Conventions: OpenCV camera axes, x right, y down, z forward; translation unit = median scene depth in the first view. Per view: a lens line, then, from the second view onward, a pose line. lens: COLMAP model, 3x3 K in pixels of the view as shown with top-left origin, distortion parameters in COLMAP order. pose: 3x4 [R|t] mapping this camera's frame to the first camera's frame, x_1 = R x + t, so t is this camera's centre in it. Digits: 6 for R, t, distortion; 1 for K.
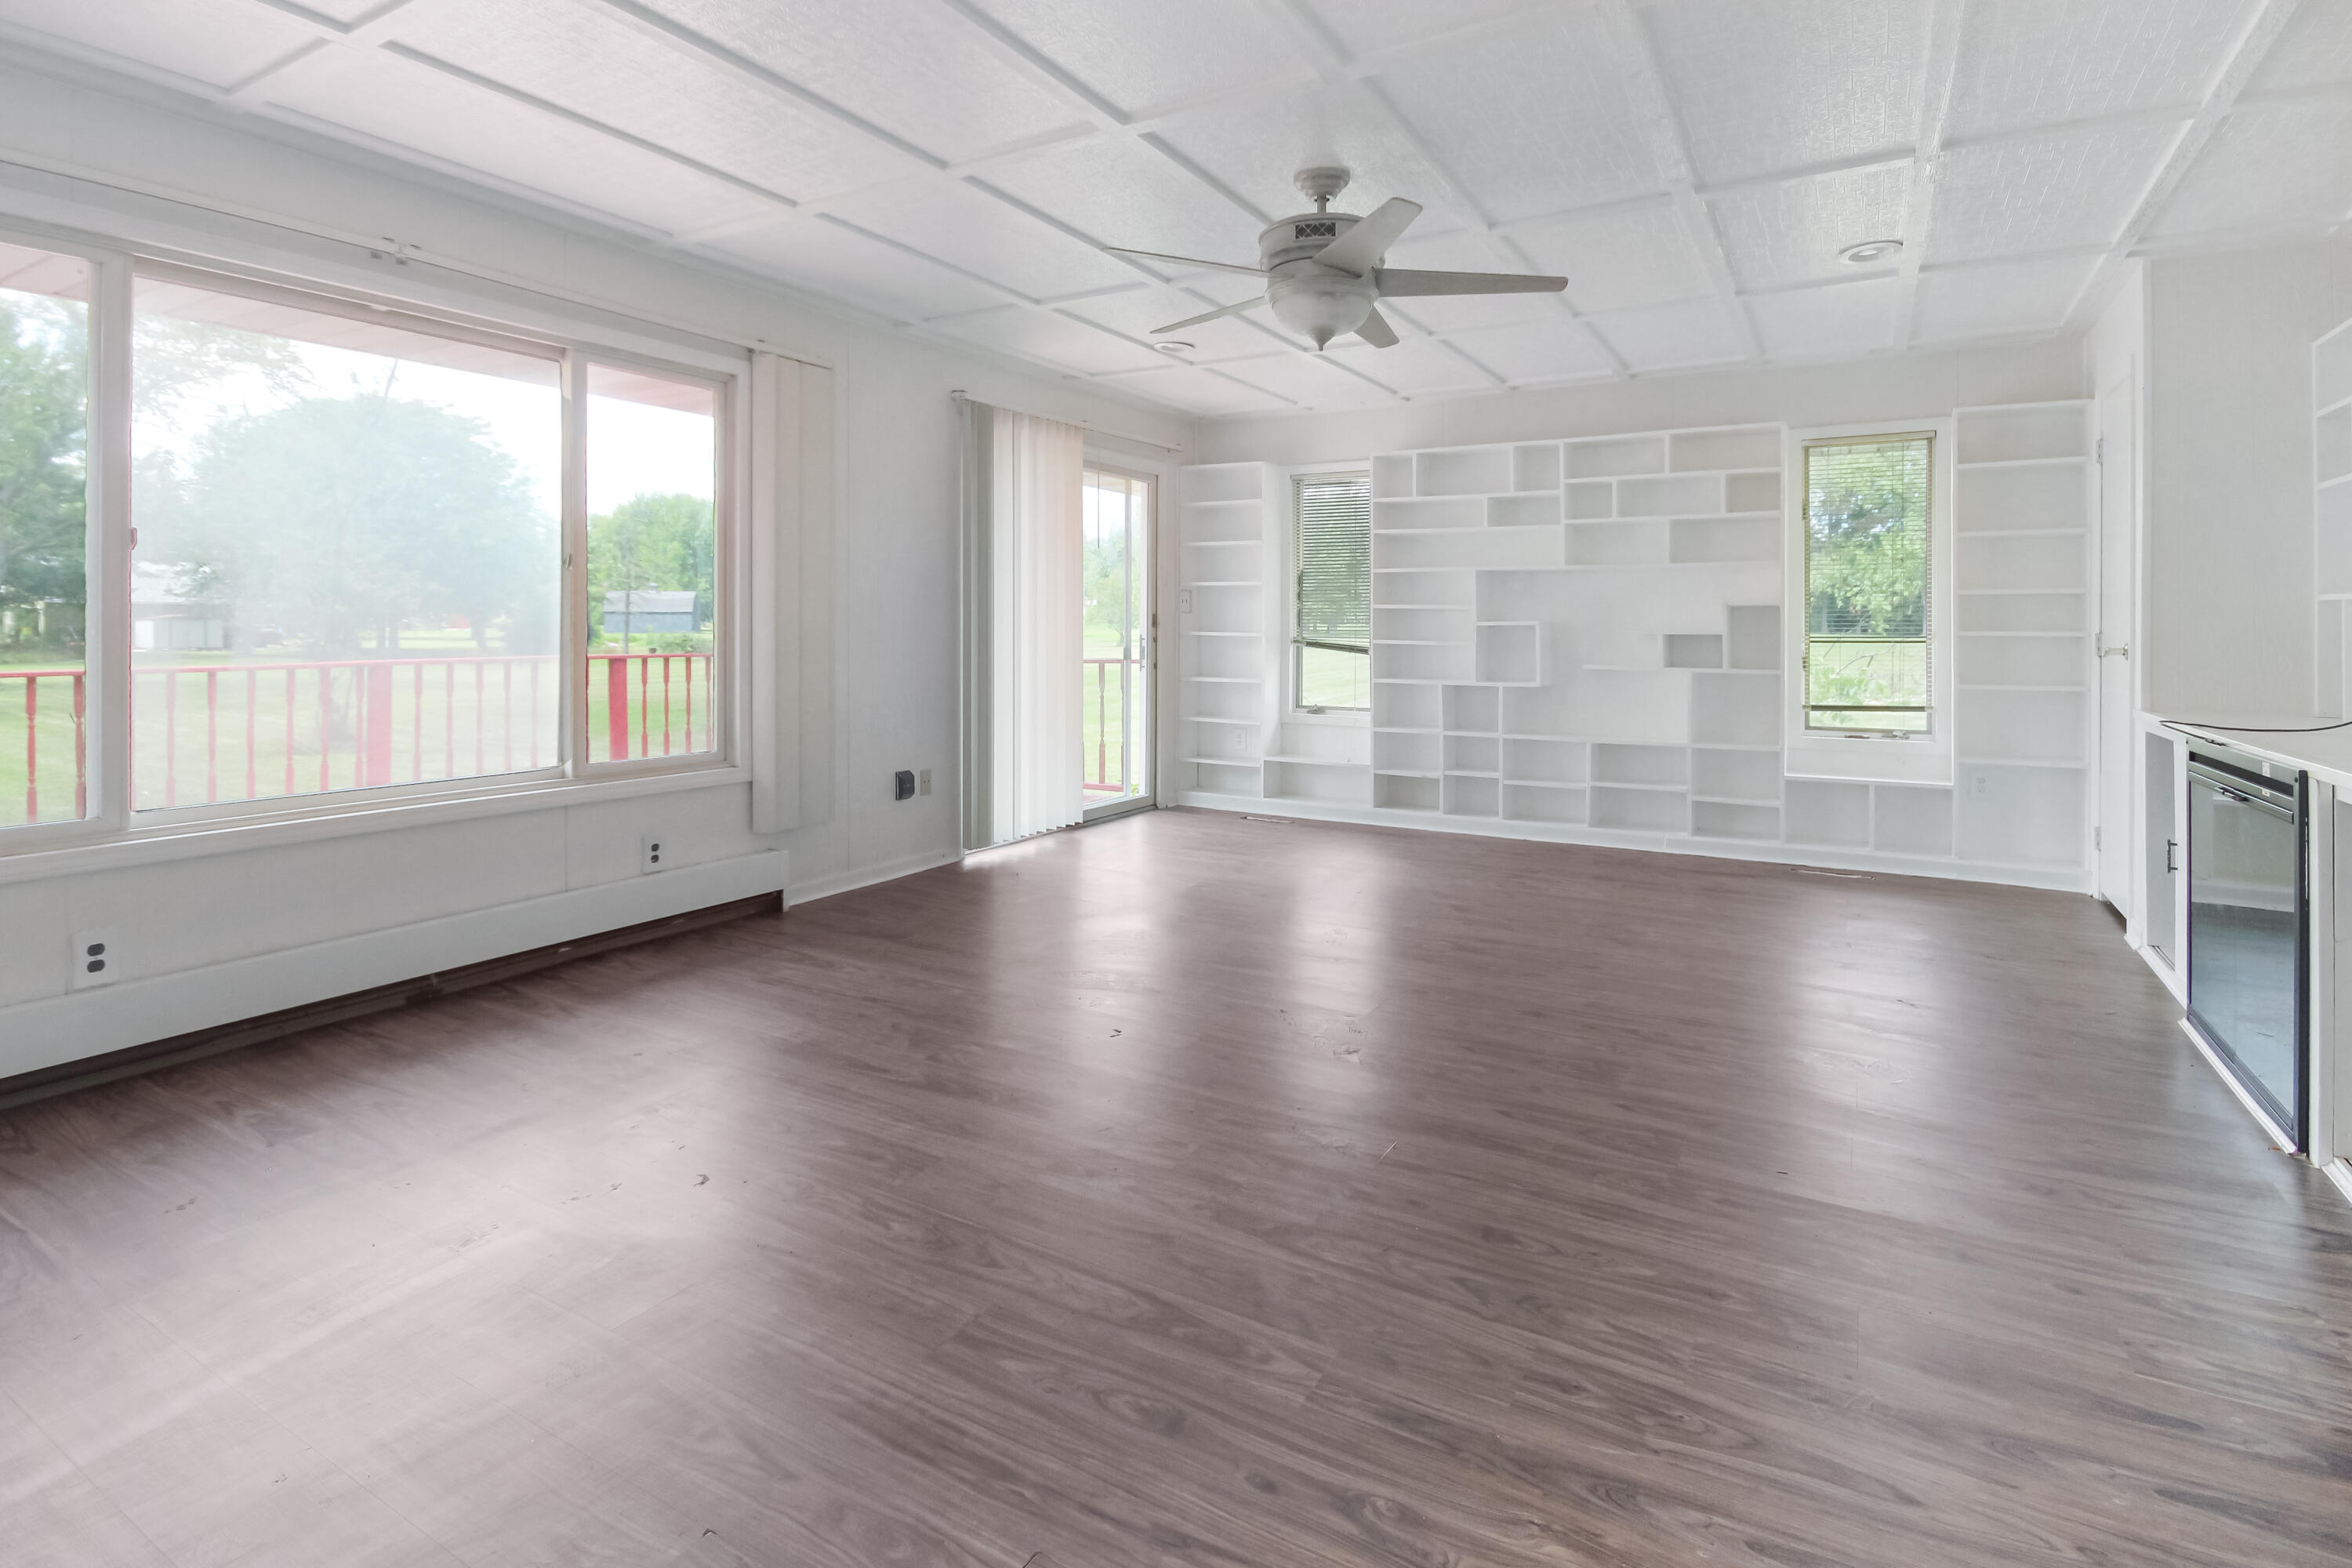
lens RADIAL K [[1080.7, 0, 1190.0], [0, 1080.7, 788.0], [0, 0, 1]] dist [0.001484, -0.000133]
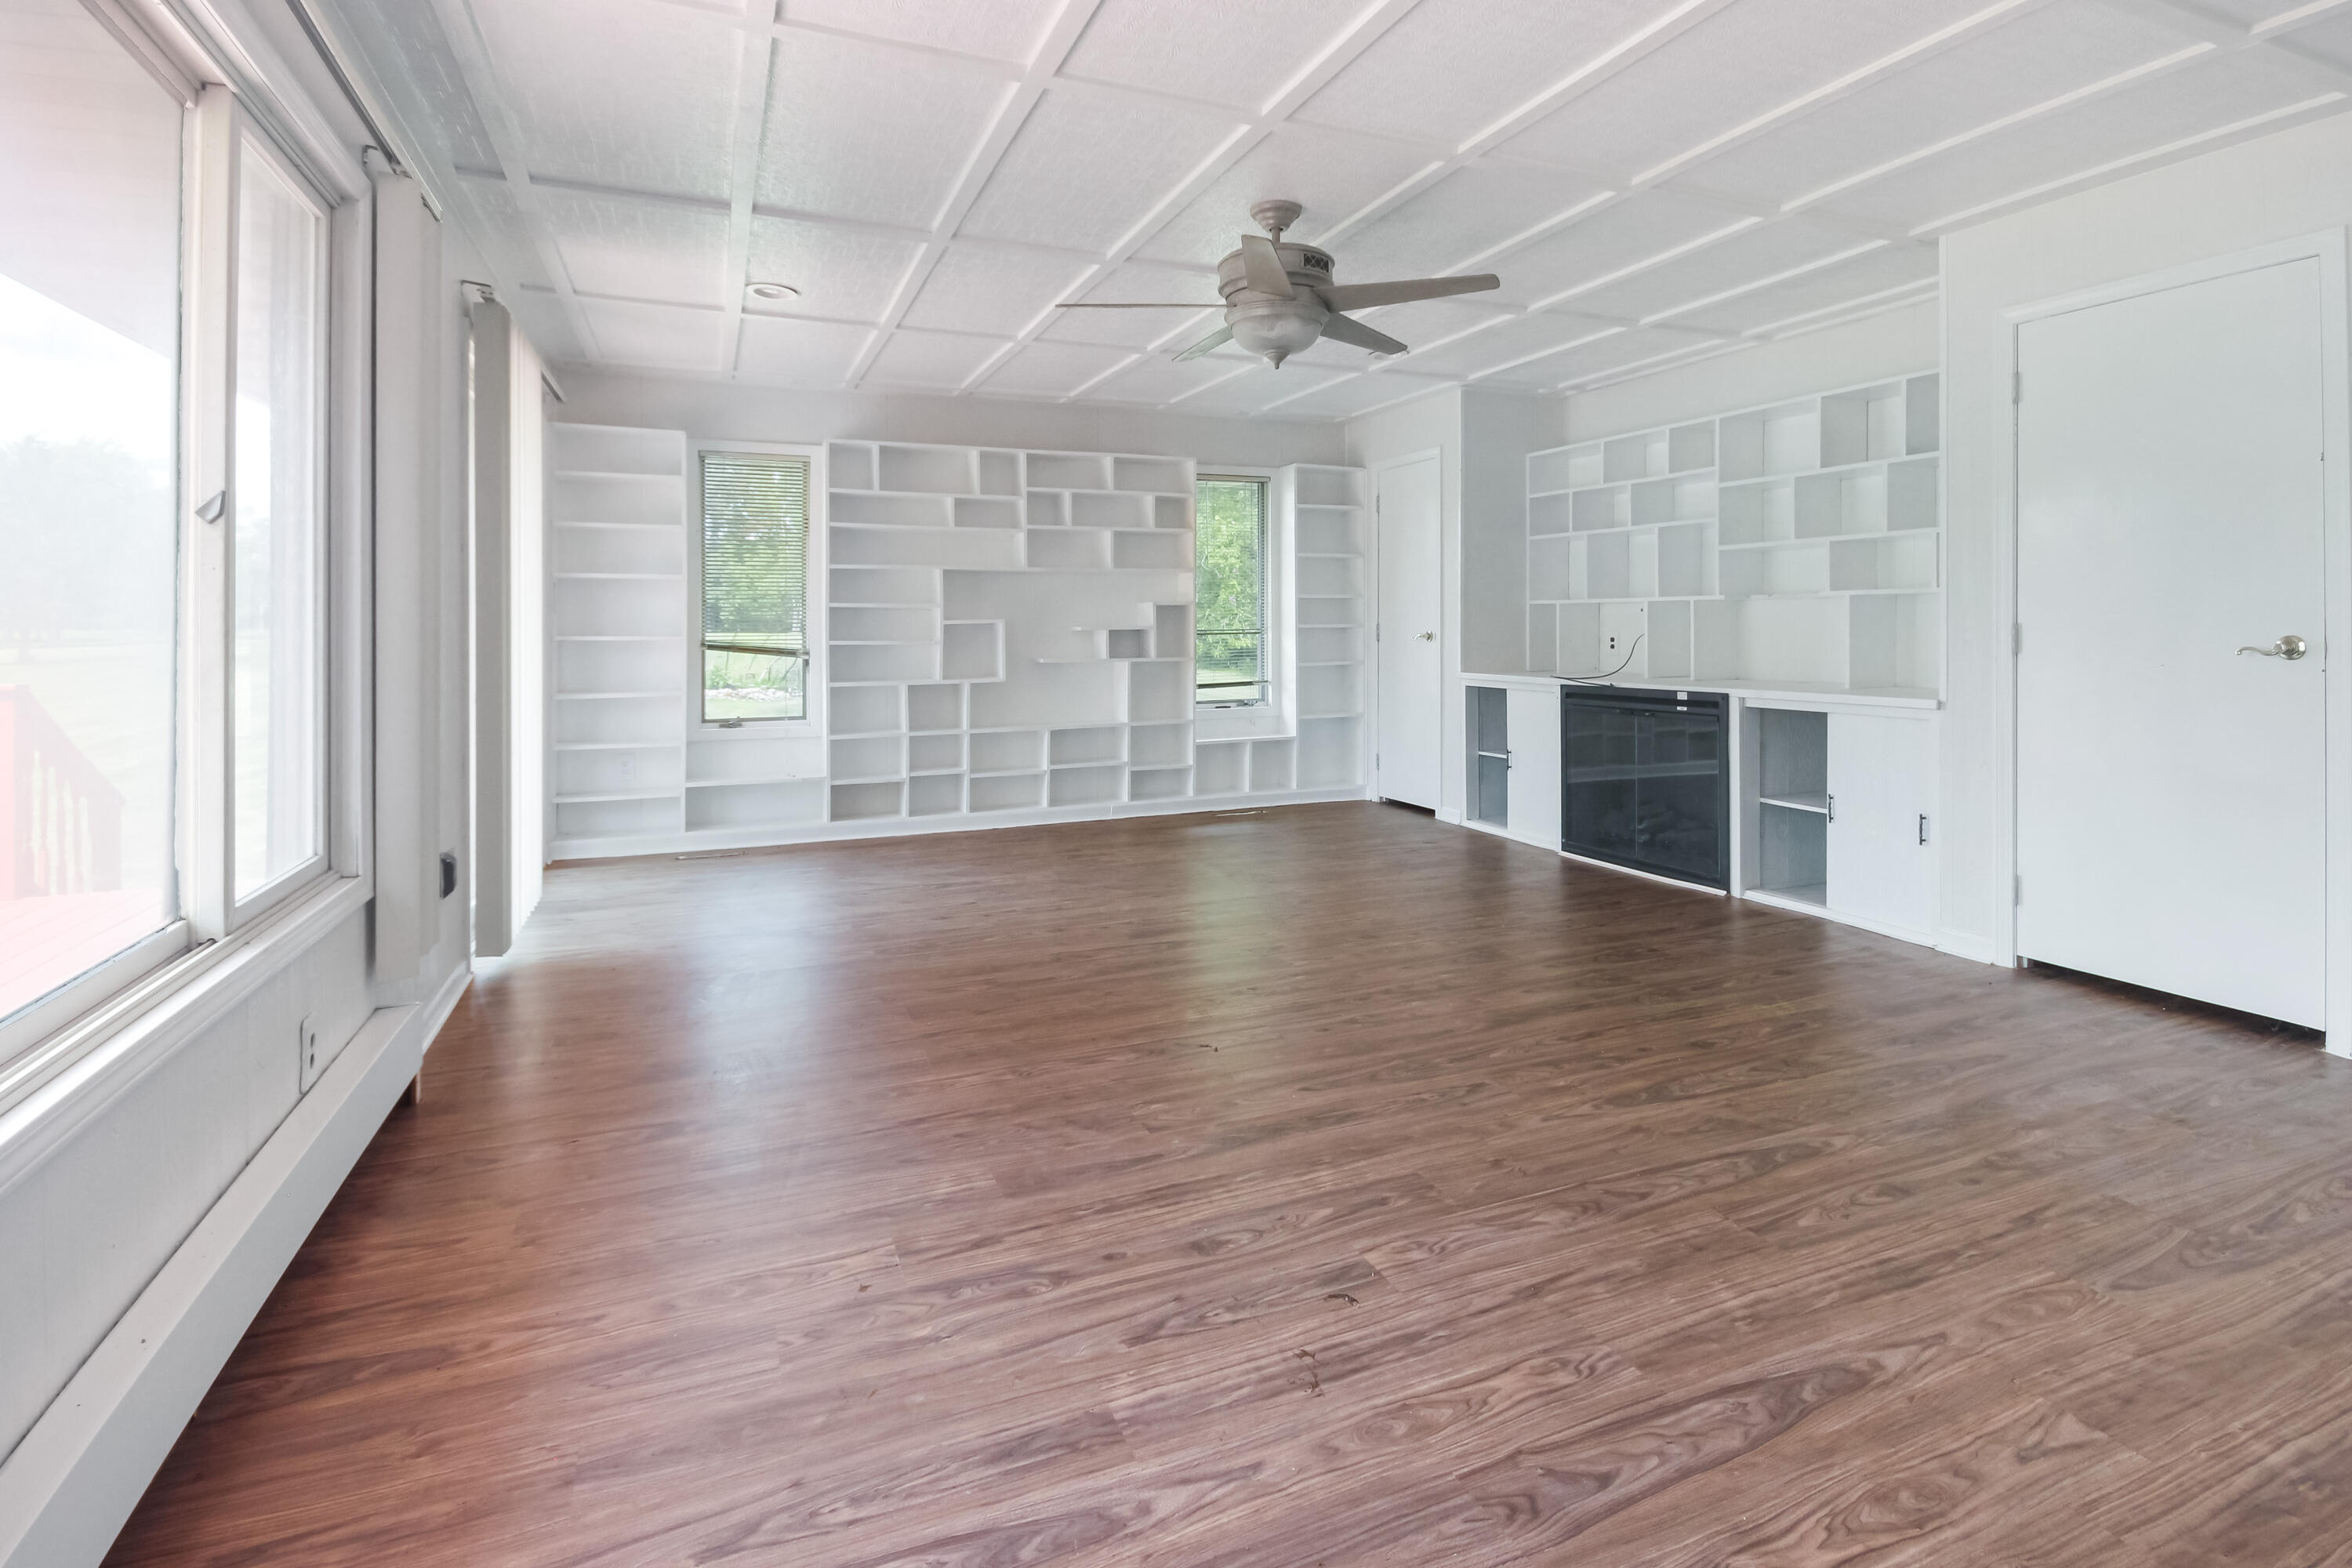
lens RADIAL K [[1080.7, 0, 1190.0], [0, 1080.7, 788.0], [0, 0, 1]] dist [0.001484, -0.000133]
pose [[0.628805, -0.126112, 0.767268, -0.416658], [0.125576, 0.990277, 0.059852, -0.032555], [-0.767356, 0.058715, 0.638527, 0.203024]]
